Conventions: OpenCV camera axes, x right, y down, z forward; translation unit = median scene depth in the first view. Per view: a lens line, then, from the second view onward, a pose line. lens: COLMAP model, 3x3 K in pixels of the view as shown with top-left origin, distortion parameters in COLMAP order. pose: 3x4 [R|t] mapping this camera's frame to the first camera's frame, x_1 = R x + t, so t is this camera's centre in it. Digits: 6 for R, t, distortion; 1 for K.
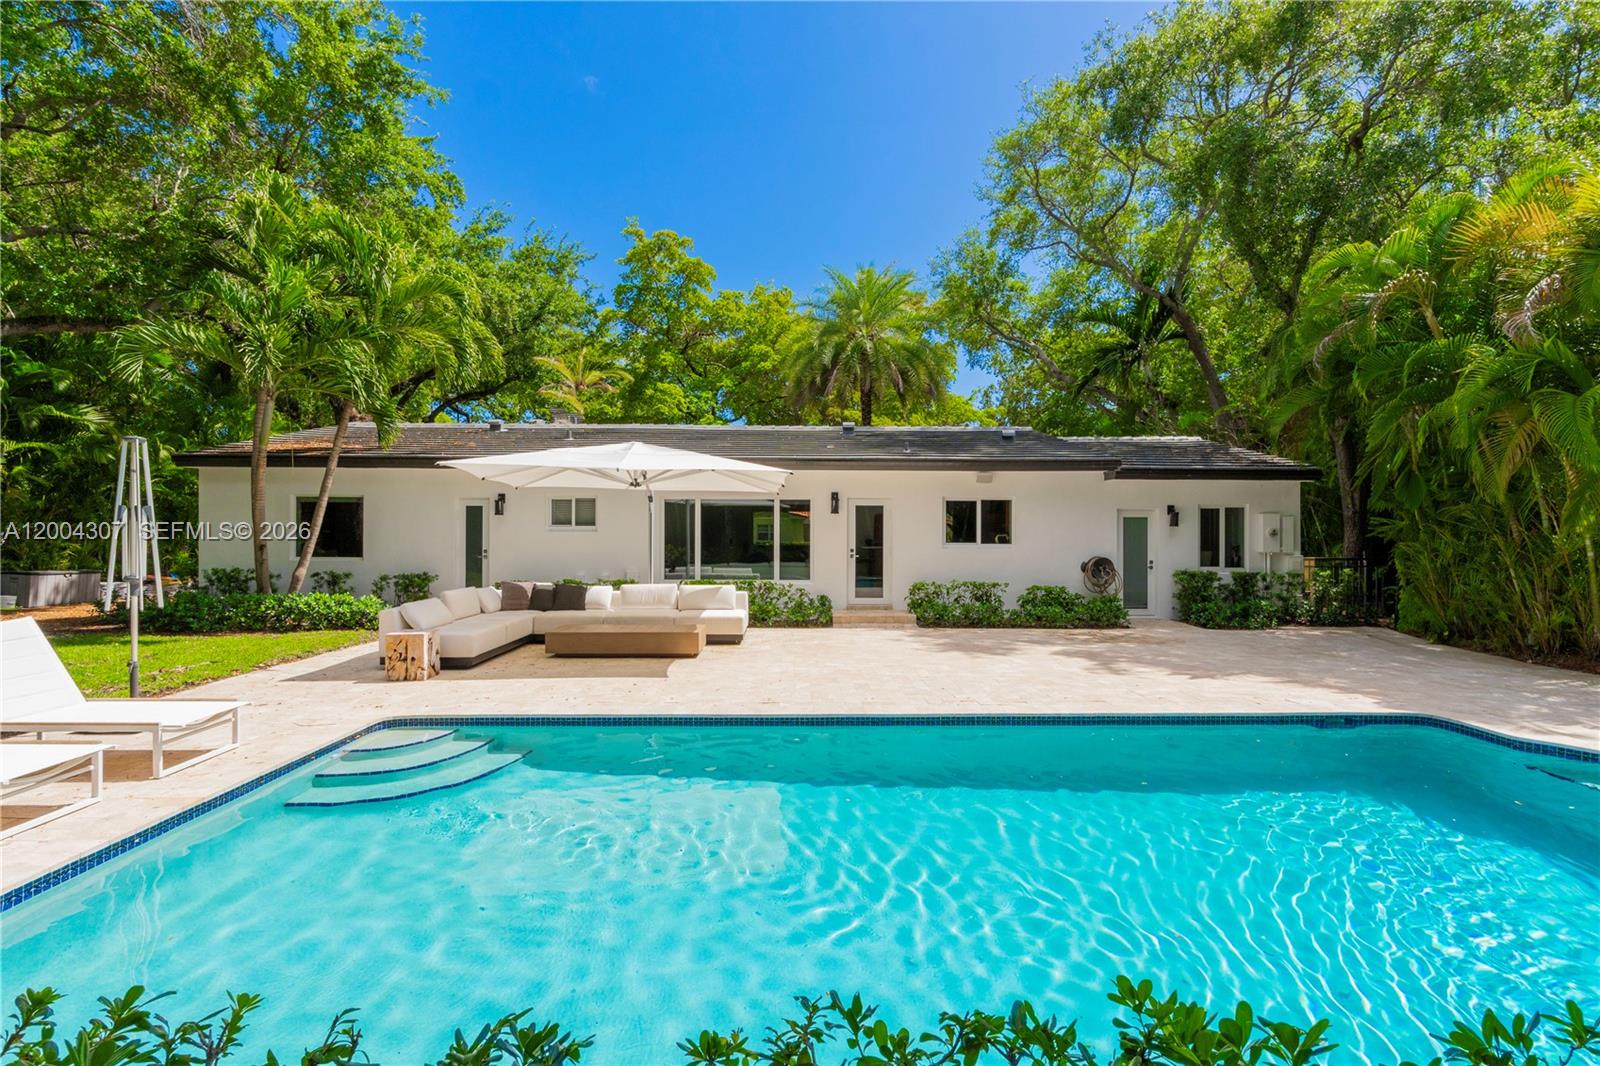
lens RADIAL K [[751.4, 0, 816.8], [0, 751.4, 525.5], [0, 0, 1]] dist [-0.000879, 0.000167]
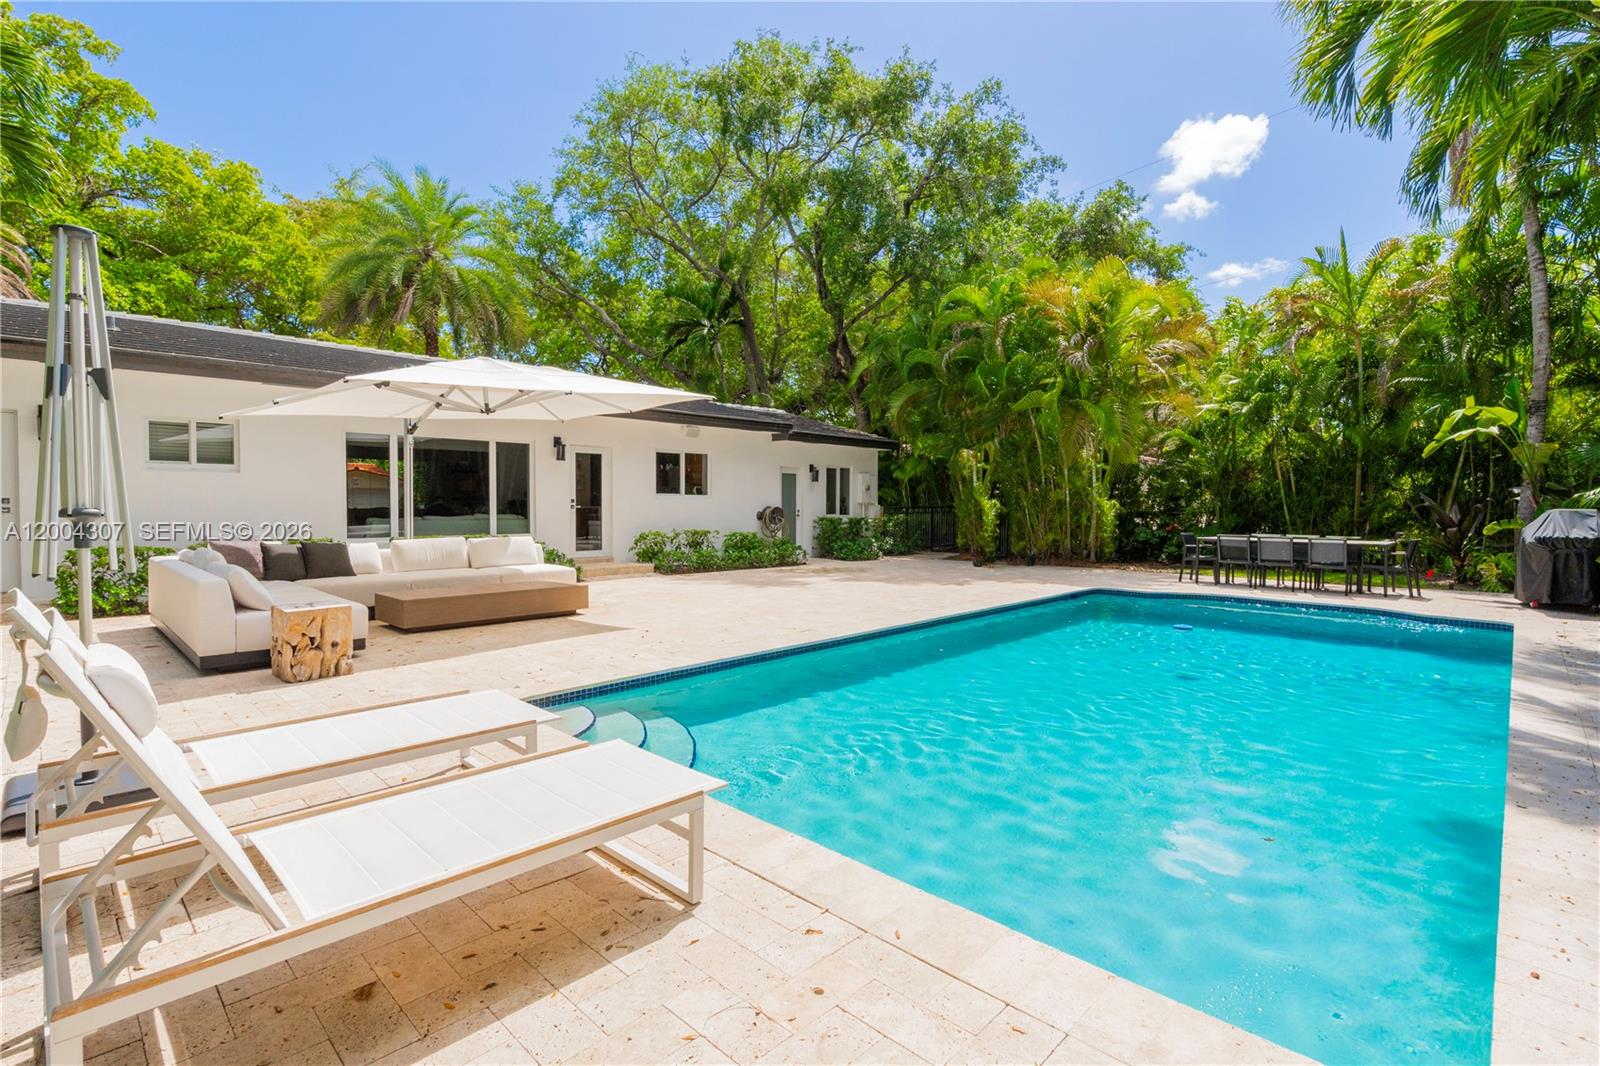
lens RADIAL K [[751.4, 0, 816.8], [0, 751.4, 525.5], [0, 0, 1]] dist [-0.000879, 0.000167]
pose [[0.700882, -0.021906, 0.712941, -0.405007], [-0.010202, 0.999118, 0.040728, 0.022774], [-0.713204, -0.035820, 0.700040, 0.128922]]
